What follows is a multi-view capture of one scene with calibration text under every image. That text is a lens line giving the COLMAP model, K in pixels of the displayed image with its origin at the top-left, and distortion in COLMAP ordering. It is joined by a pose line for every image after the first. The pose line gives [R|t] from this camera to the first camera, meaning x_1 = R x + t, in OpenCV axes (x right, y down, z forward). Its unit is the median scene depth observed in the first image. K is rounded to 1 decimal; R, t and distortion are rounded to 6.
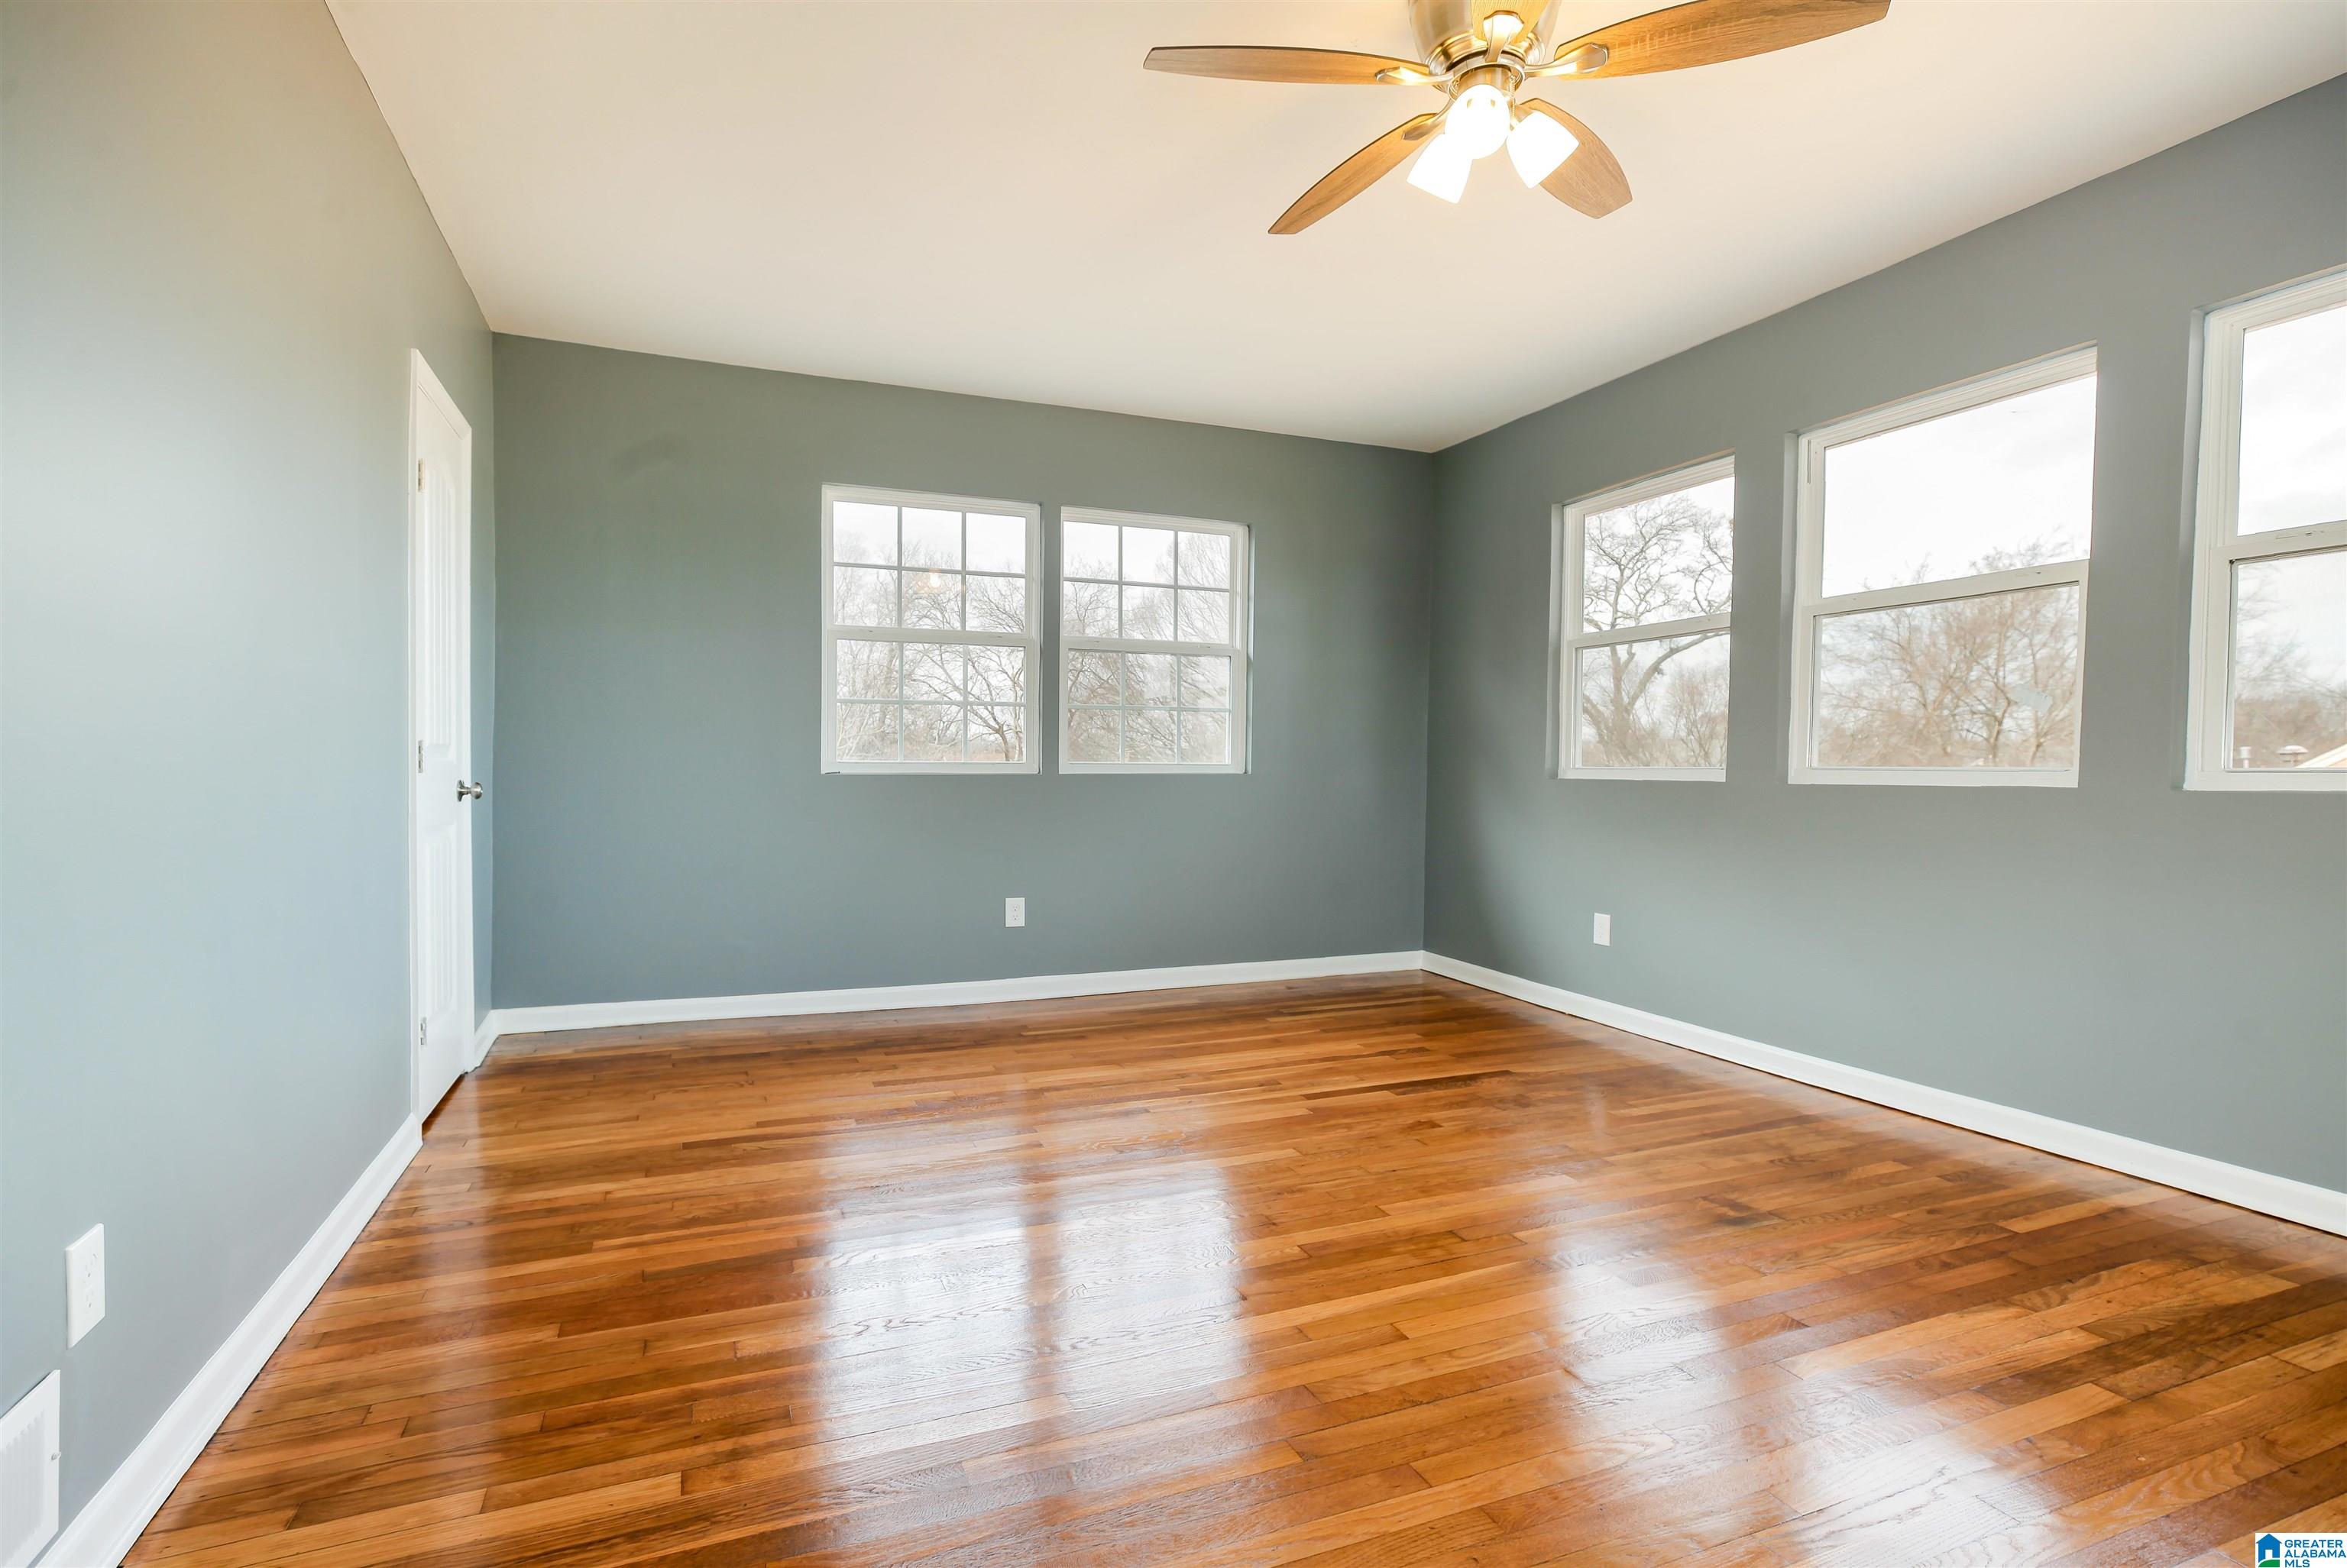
lens RADIAL K [[1105.7, 0, 1112.4], [0, 1105.7, 787.4], [0, 0, 1]] dist [-0.018220, 0.000392]
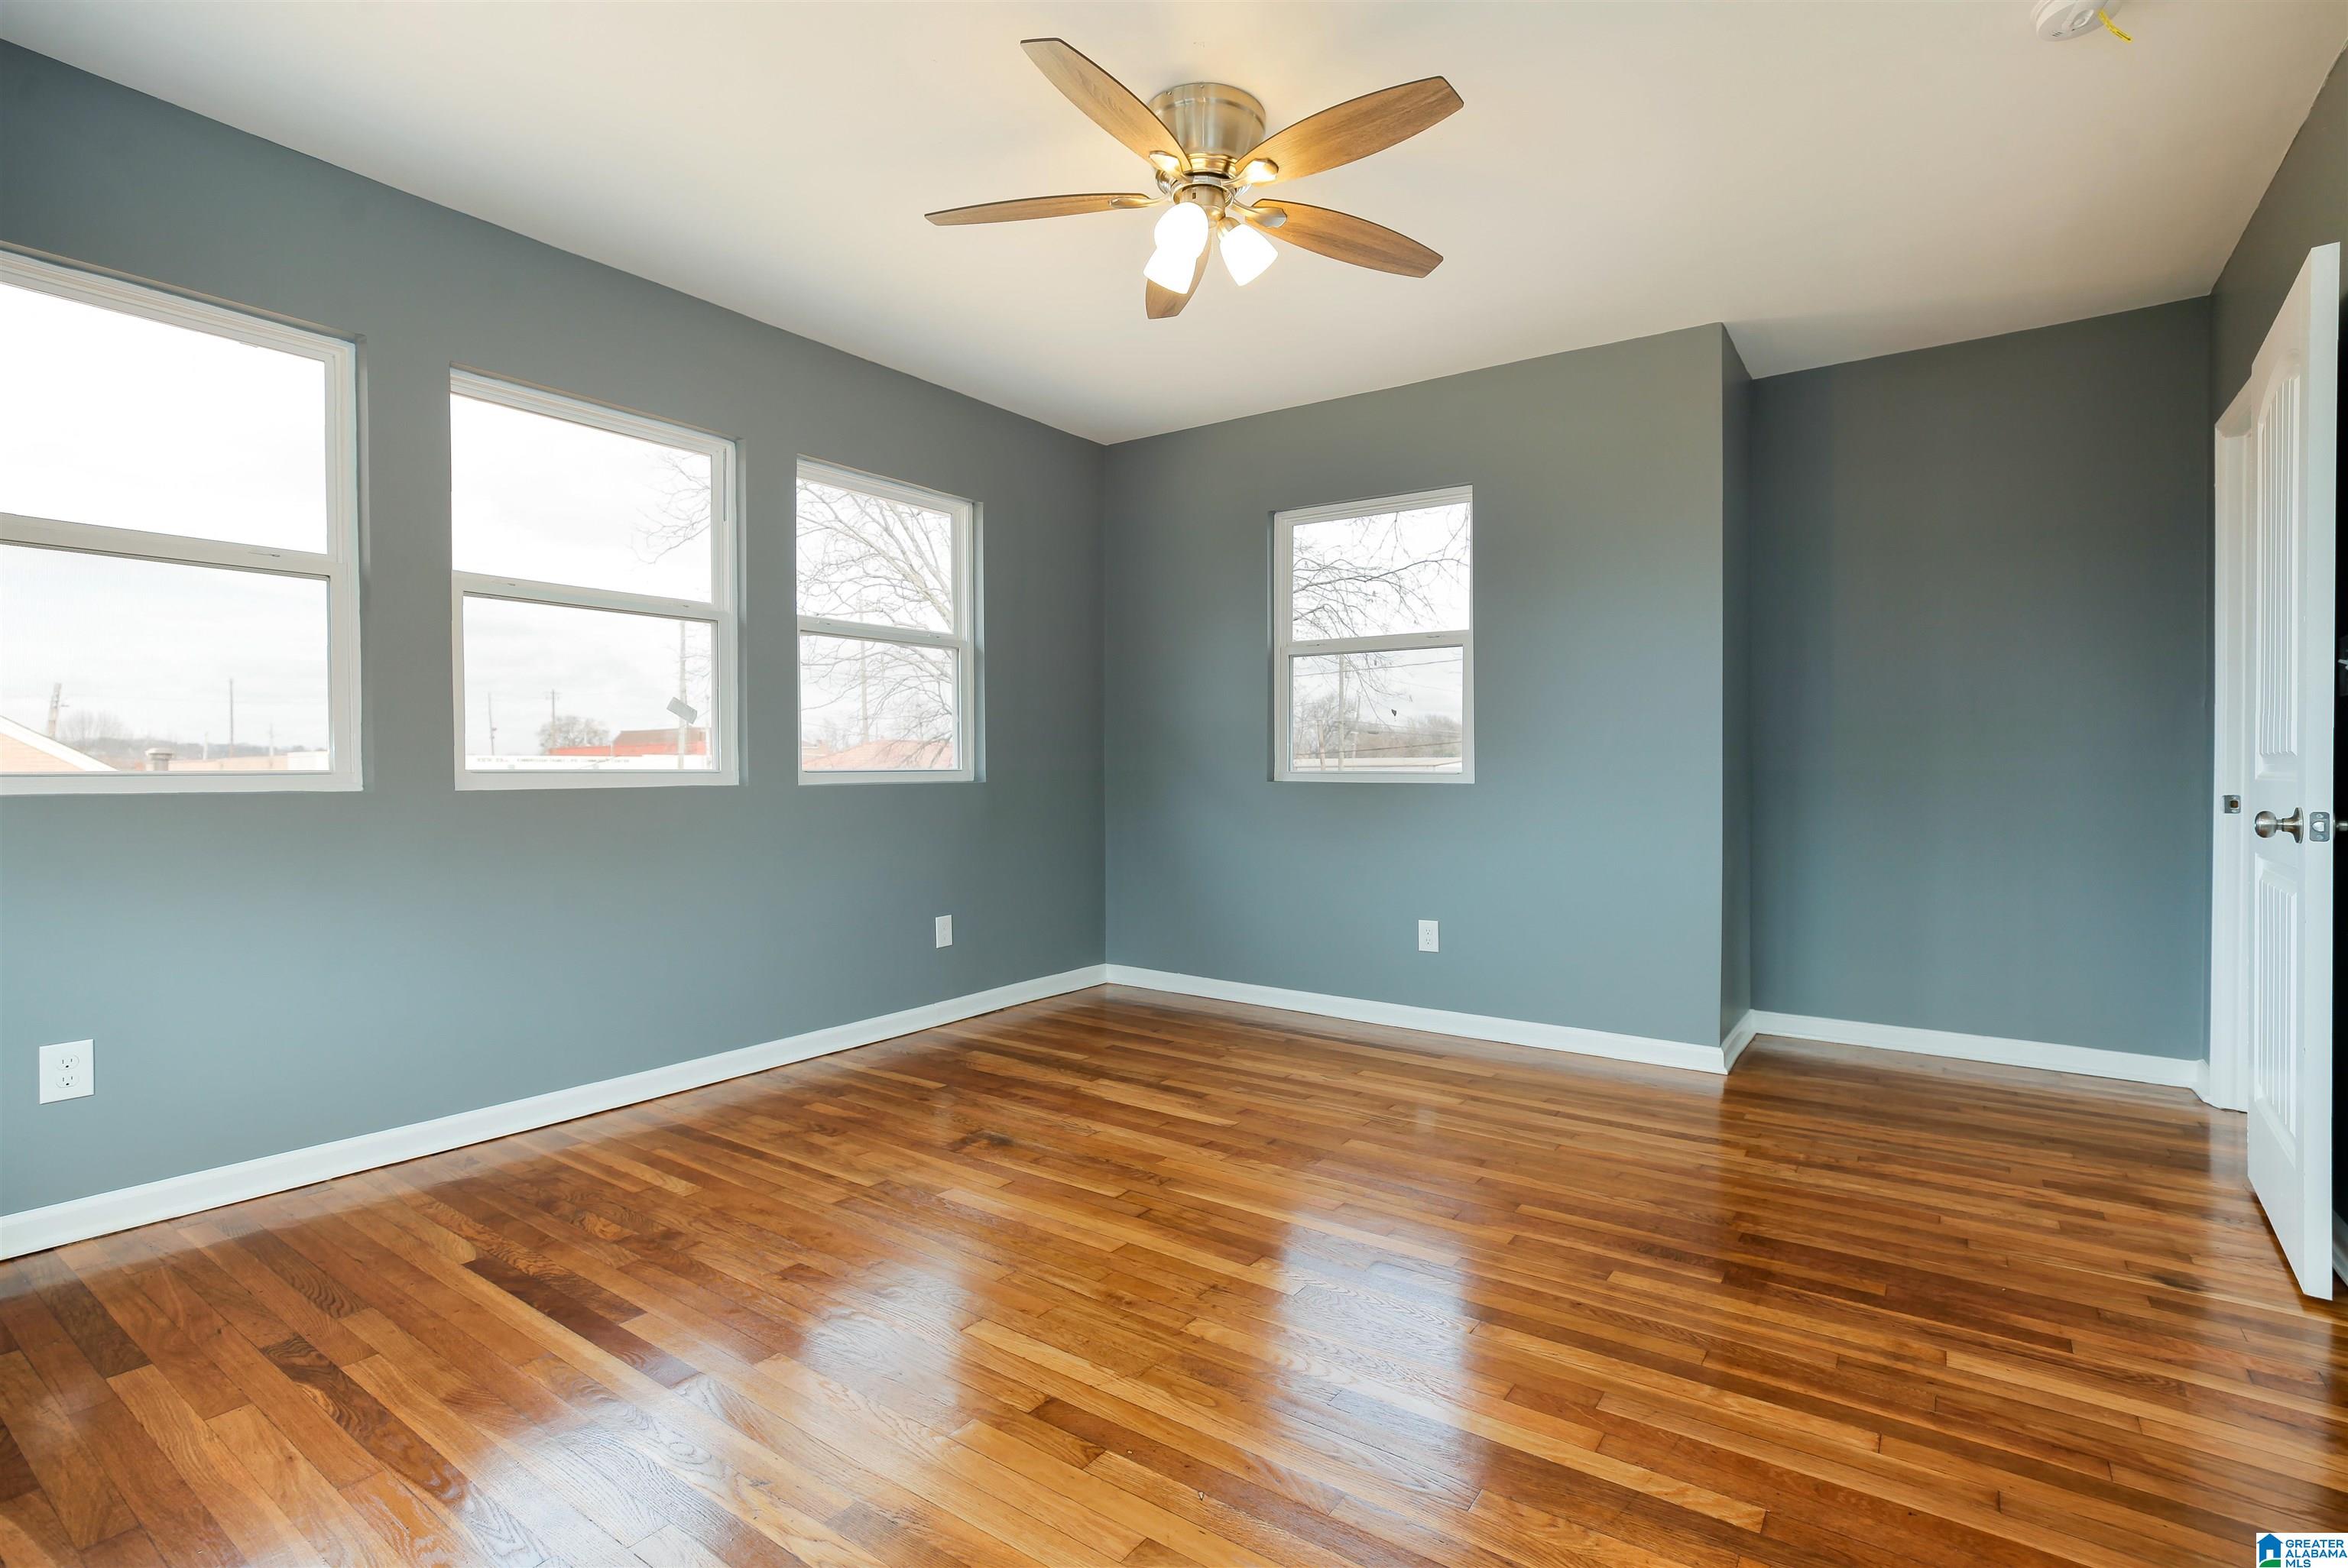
lens RADIAL K [[1091.0, 0, 1177.3], [0, 1091.0, 792.3], [0, 0, 1]] dist [-0.020564, 0.011971]
pose [[-0.553710, -0.024468, 0.832350, -0.421794], [0.011836, 0.999236, 0.037248, -0.036934], [-0.832625, 0.030477, -0.552998, 1.098165]]
